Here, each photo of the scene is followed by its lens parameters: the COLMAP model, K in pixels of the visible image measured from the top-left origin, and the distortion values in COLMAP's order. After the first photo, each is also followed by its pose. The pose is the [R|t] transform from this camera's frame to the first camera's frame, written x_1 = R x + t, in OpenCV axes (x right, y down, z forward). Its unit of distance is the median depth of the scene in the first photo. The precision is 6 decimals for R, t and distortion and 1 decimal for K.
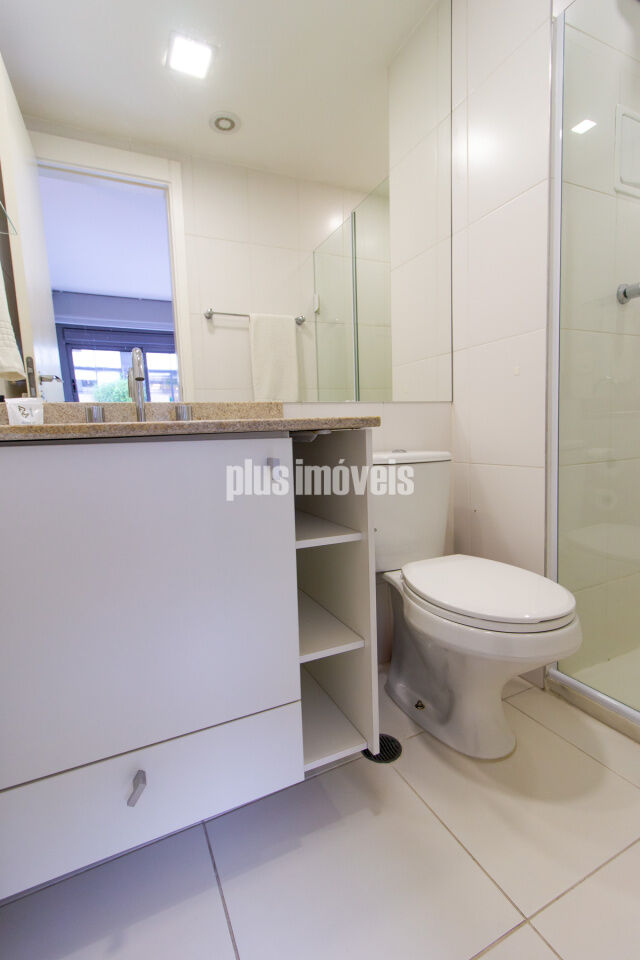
lens RADIAL K [[441.7, 0, 322.8], [0, 441.7, 479.7], [0, 0, 1]] dist [0.003009, 0.001016]
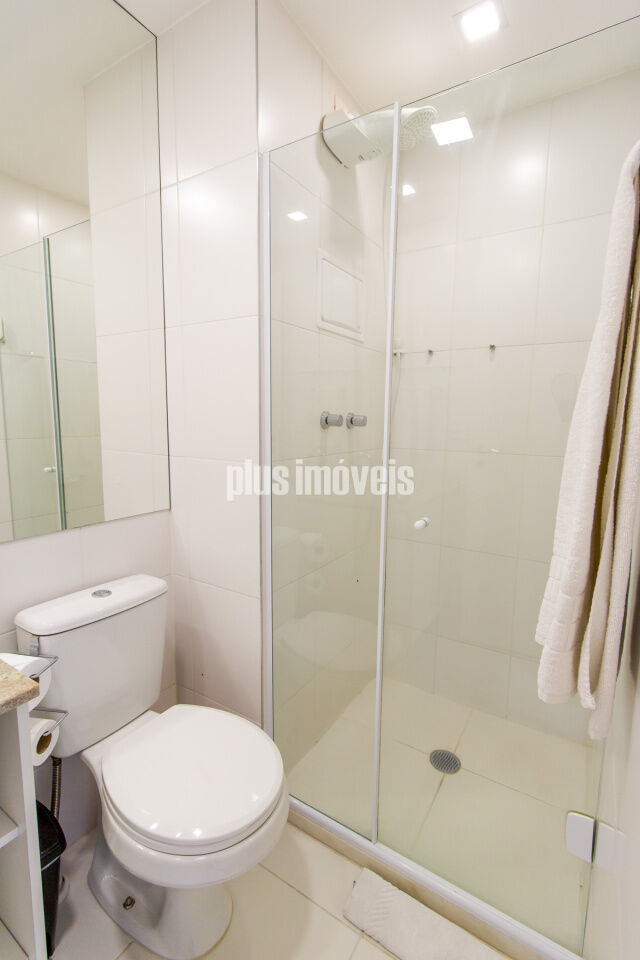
lens RADIAL K [[441.7, 0, 318.6], [0, 441.7, 480.5], [0, 0, 1]] dist [0.003009, 0.001016]
pose [[0.849279, -0.024161, 0.527391, 0.089724], [0.006880, 0.999374, 0.034704, -0.317250], [-0.527899, -0.025845, 0.848914, 0.083463]]
